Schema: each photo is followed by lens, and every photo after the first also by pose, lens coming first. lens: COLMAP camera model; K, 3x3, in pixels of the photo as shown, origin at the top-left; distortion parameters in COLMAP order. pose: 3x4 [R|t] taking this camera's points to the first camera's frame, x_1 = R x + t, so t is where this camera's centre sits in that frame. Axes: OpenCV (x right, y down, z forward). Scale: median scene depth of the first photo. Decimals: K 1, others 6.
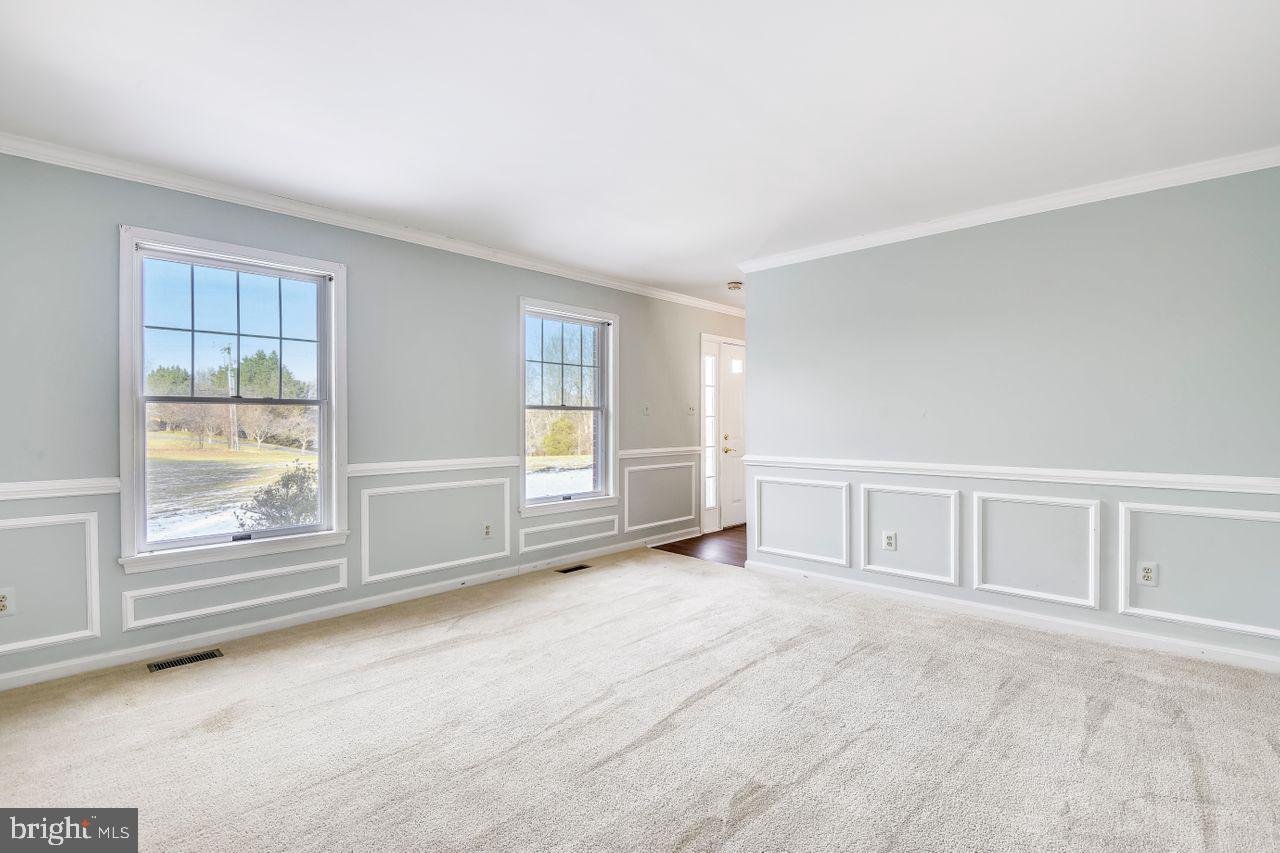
lens RADIAL K [[586.7, 0, 643.0], [0, 586.7, 417.0], [0, 0, 1]] dist [0.001476, -0.009792]
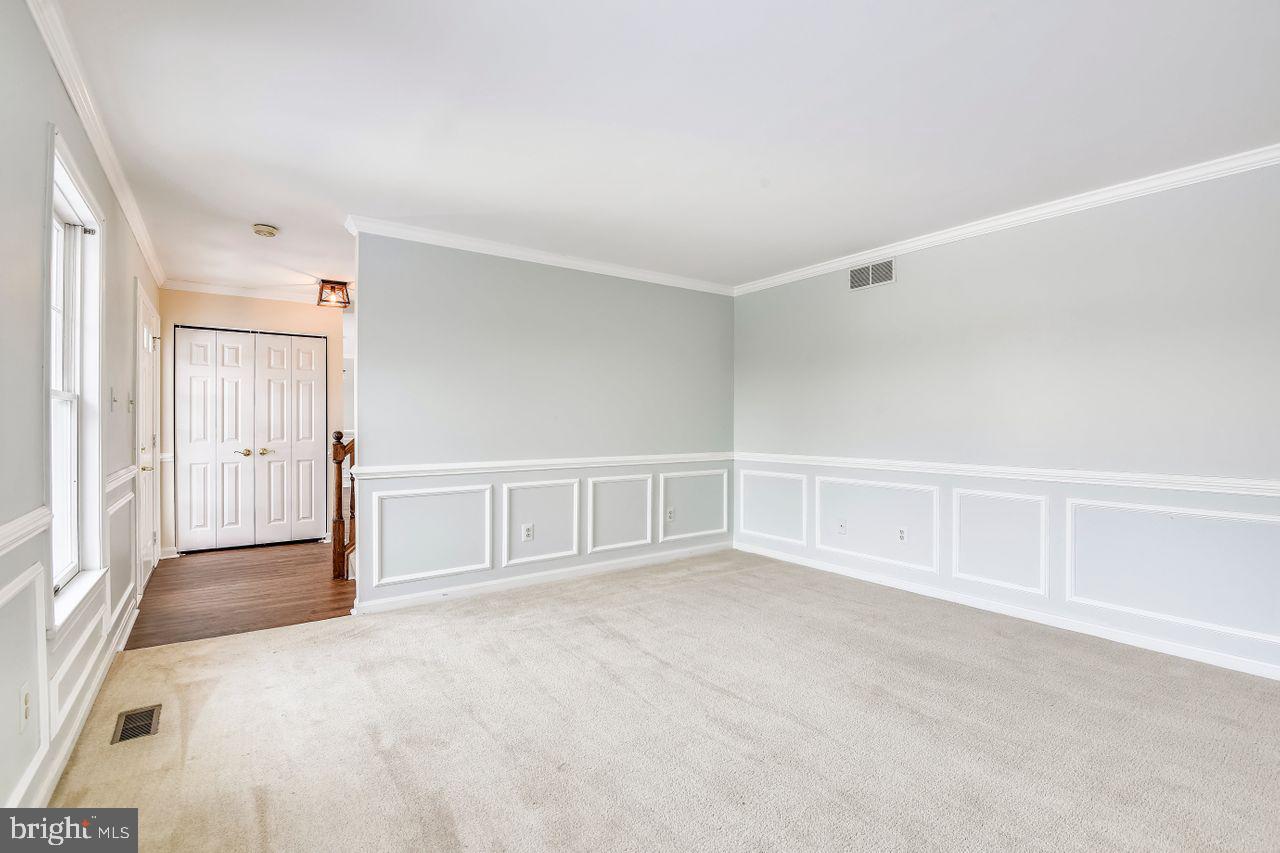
lens RADIAL K [[586.7, 0, 643.0], [0, 586.7, 417.0], [0, 0, 1]] dist [0.001476, -0.009792]
pose [[0.195083, 0.011246, 0.980722, -0.632998], [-0.005915, 0.999930, -0.010290, 0.005898], [-0.980769, -0.003793, 0.195136, 0.599117]]
